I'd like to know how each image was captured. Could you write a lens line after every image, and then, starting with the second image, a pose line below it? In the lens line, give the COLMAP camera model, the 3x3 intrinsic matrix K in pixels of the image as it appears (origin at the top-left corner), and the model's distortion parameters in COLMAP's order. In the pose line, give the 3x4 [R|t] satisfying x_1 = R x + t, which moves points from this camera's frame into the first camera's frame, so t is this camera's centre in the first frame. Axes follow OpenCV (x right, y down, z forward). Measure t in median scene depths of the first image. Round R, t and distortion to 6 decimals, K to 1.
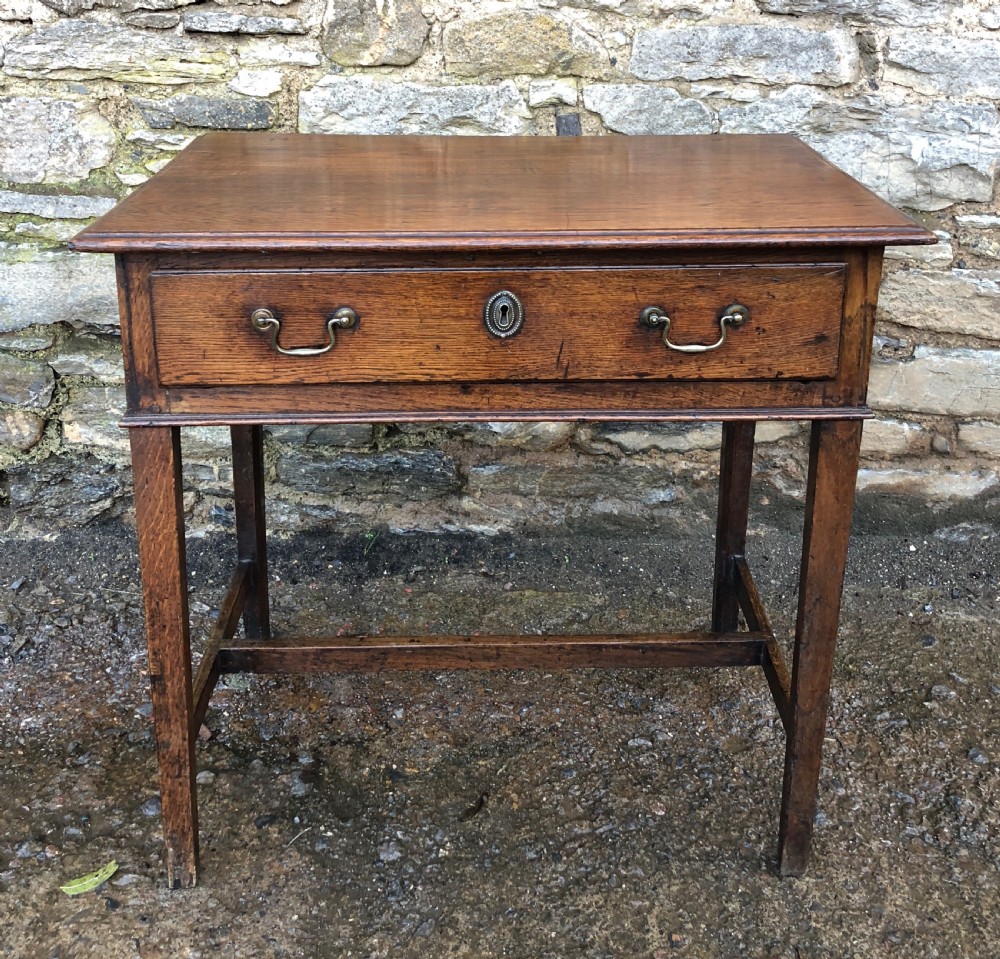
lens RADIAL K [[1164.1, 0, 517.2], [0, 1164.1, 278.4], [0, 0, 1]] dist [0.031034, 0.000000]
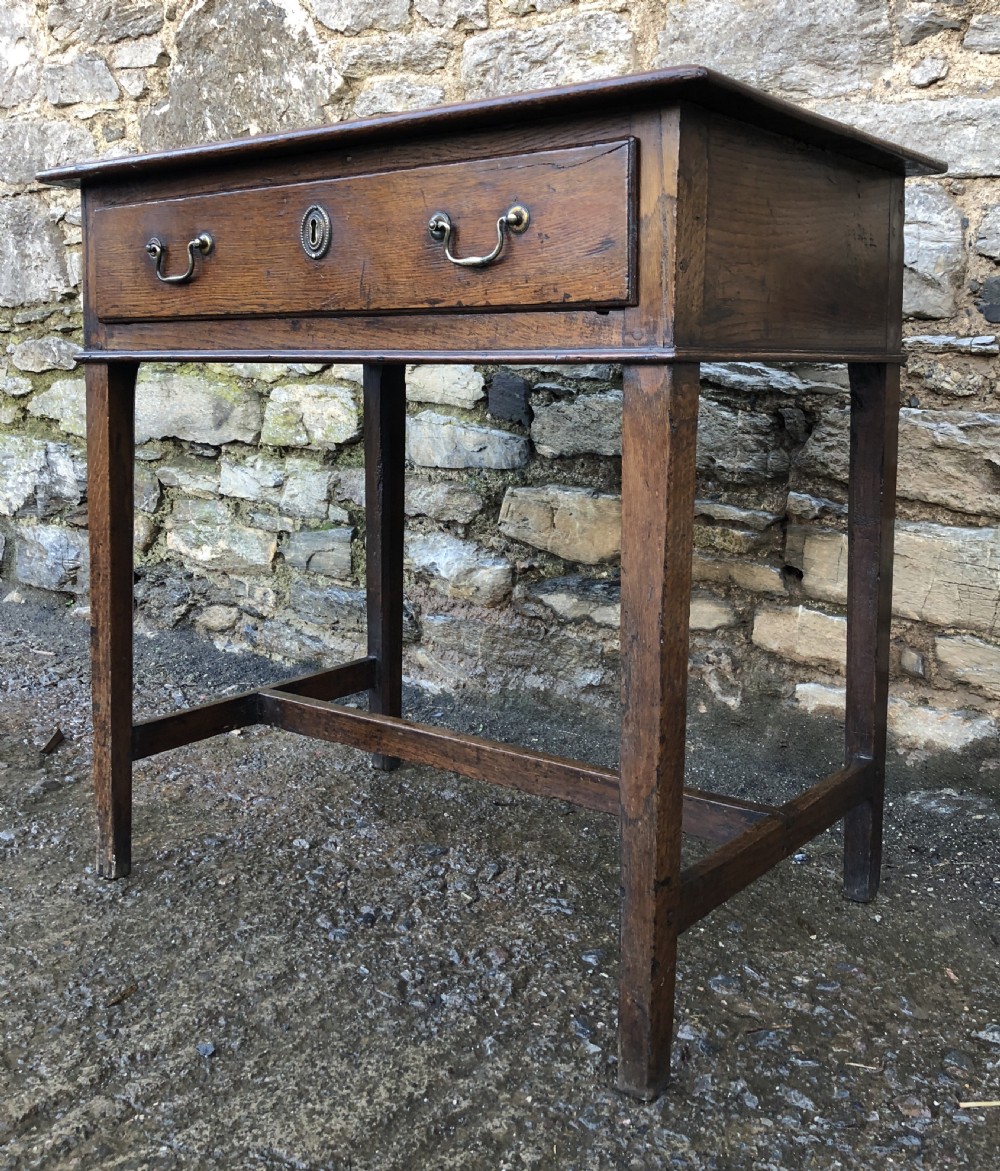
lens RADIAL K [[1216.7, 0, 554.0], [0, 1216.7, 470.2], [0, 0, 1]] dist [0.023217, 0.000000]
pose [[0.797892, 0.048166, -0.600873, 0.709319], [-0.178893, 0.970816, -0.159729, 0.208690], [0.575643, 0.234939, 0.783223, 0.280899]]
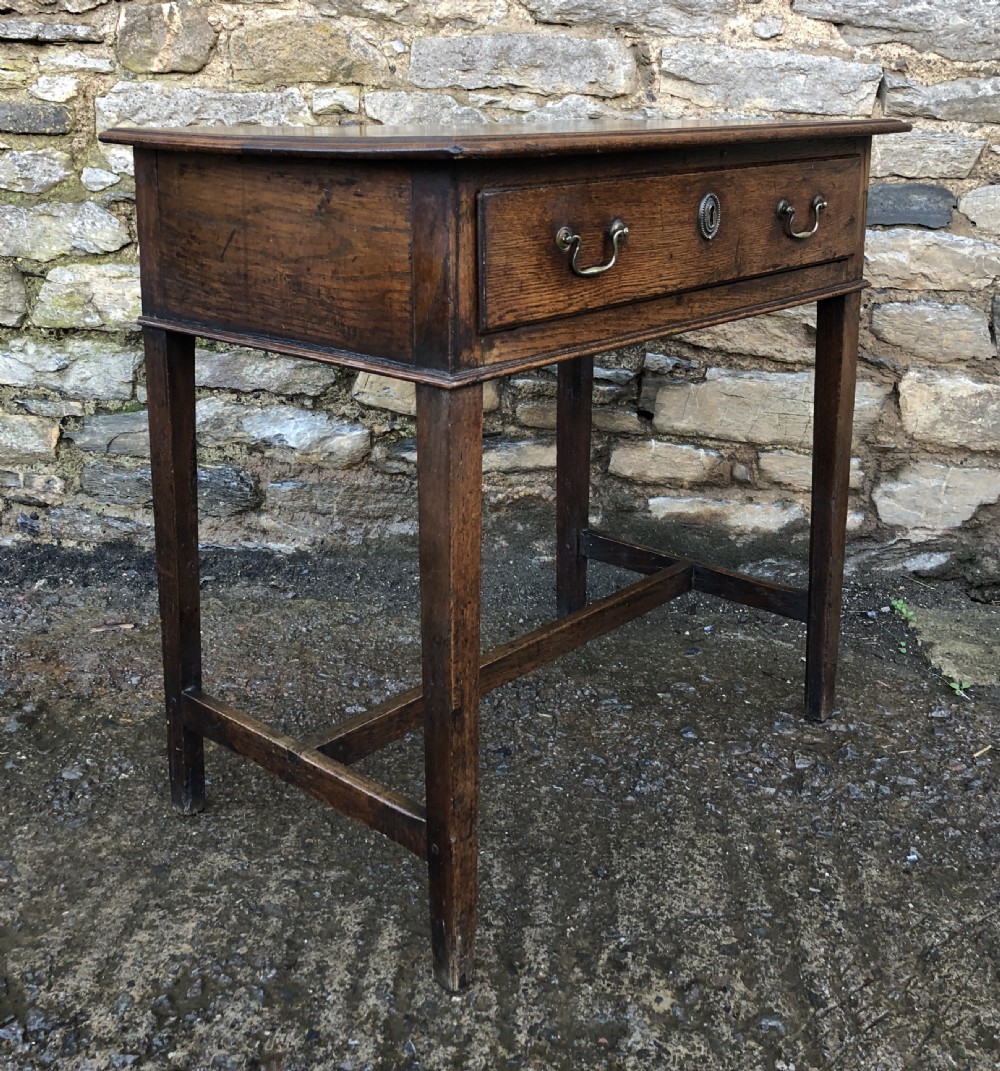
lens RADIAL K [[1255.0, 0, 492.3], [0, 1255.0, 404.1], [0, 0, 1]] dist [0.040540, 0.000000]
pose [[0.996007, 0.023455, -0.086134, 0.272637], [-0.029329, 0.997283, -0.067575, 0.180431], [0.084315, 0.069831, 0.993989, -0.076408]]
